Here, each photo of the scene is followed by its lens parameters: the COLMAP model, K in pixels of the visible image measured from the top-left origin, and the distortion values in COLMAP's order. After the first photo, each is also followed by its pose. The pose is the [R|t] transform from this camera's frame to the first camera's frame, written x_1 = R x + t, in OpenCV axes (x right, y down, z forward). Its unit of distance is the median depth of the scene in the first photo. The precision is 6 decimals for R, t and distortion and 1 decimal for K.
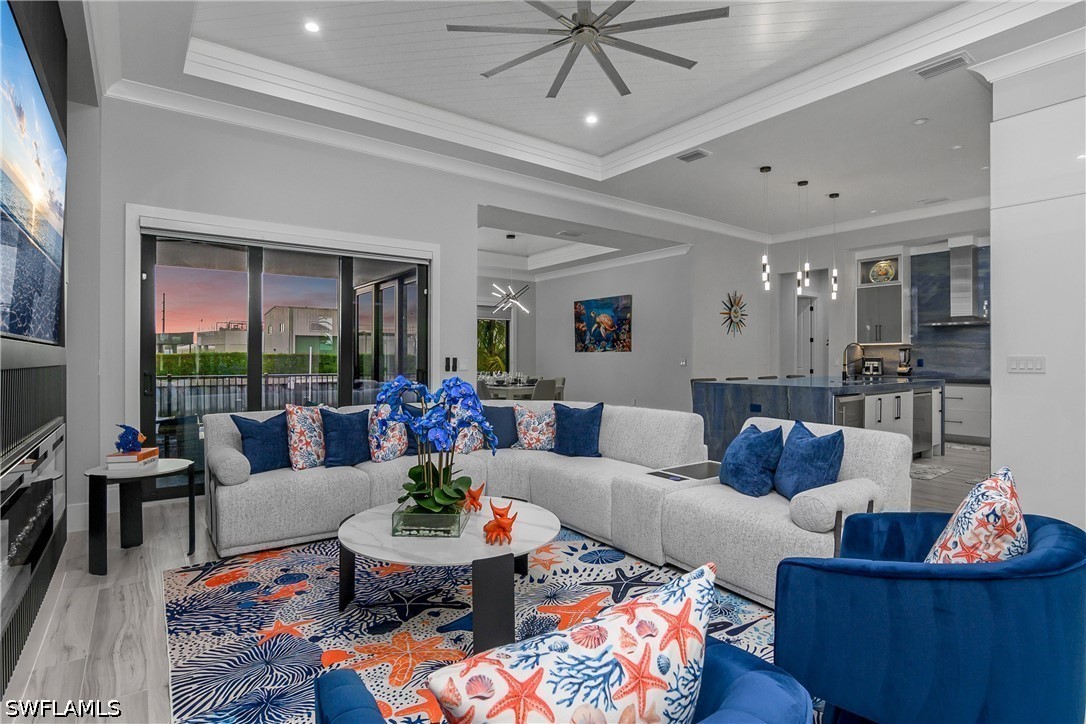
lens RADIAL K [[551.4, 0, 529.7], [0, 551.4, 366.4], [0, 0, 1]] dist [-0.043124, 0.002649]
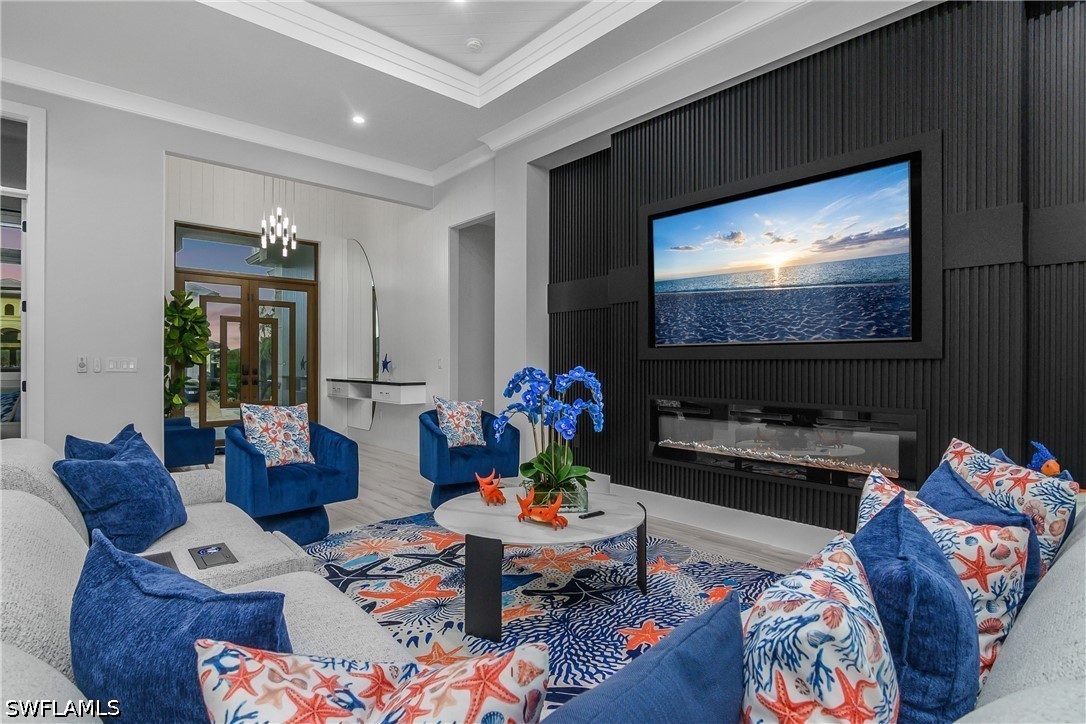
lens RADIAL K [[527.7, 0, 526.0], [0, 527.7, 354.5], [0, 0, 1]] dist [-0.073429, 0.000381]
pose [[-0.995336, -0.011621, -0.095763, -0.008834], [-0.012168, 0.999913, 0.005128, -0.006887], [0.095695, 0.006269, -0.995391, 1.054645]]
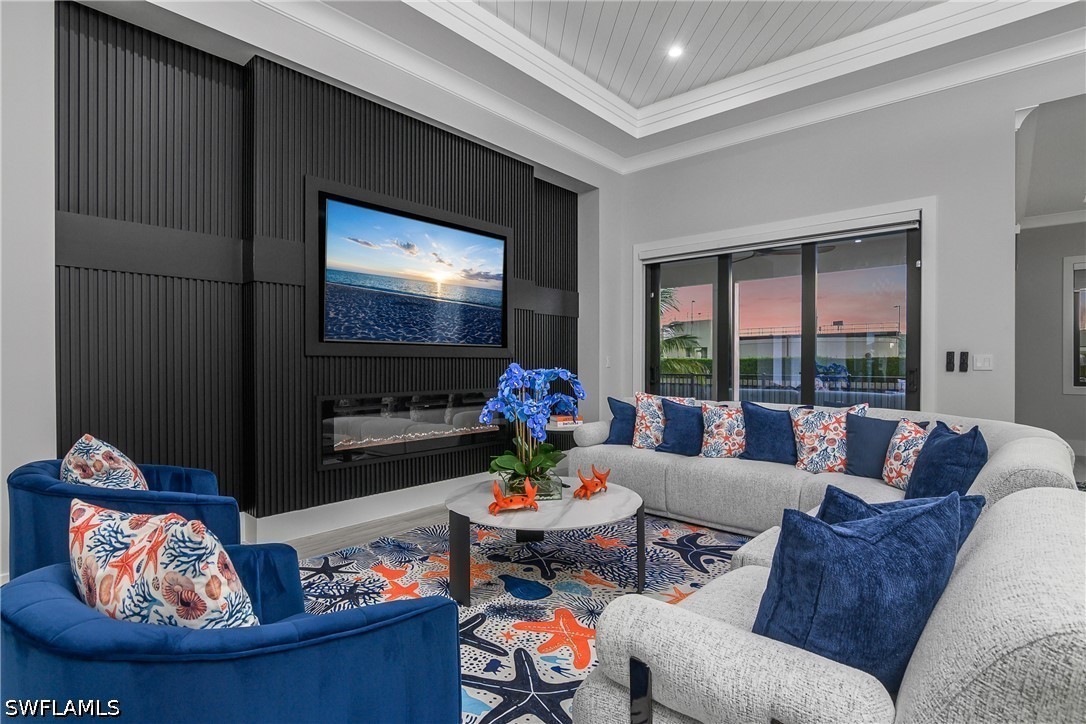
lens RADIAL K [[551.4, 0, 529.7], [0, 551.4, 366.4], [0, 0, 1]] dist [-0.043124, 0.002649]
pose [[0.191654, 0.010874, -0.981402, 0.502913], [-0.014147, 0.999865, 0.008316, 0.005824], [0.981361, 0.012290, 0.191782, 0.401375]]
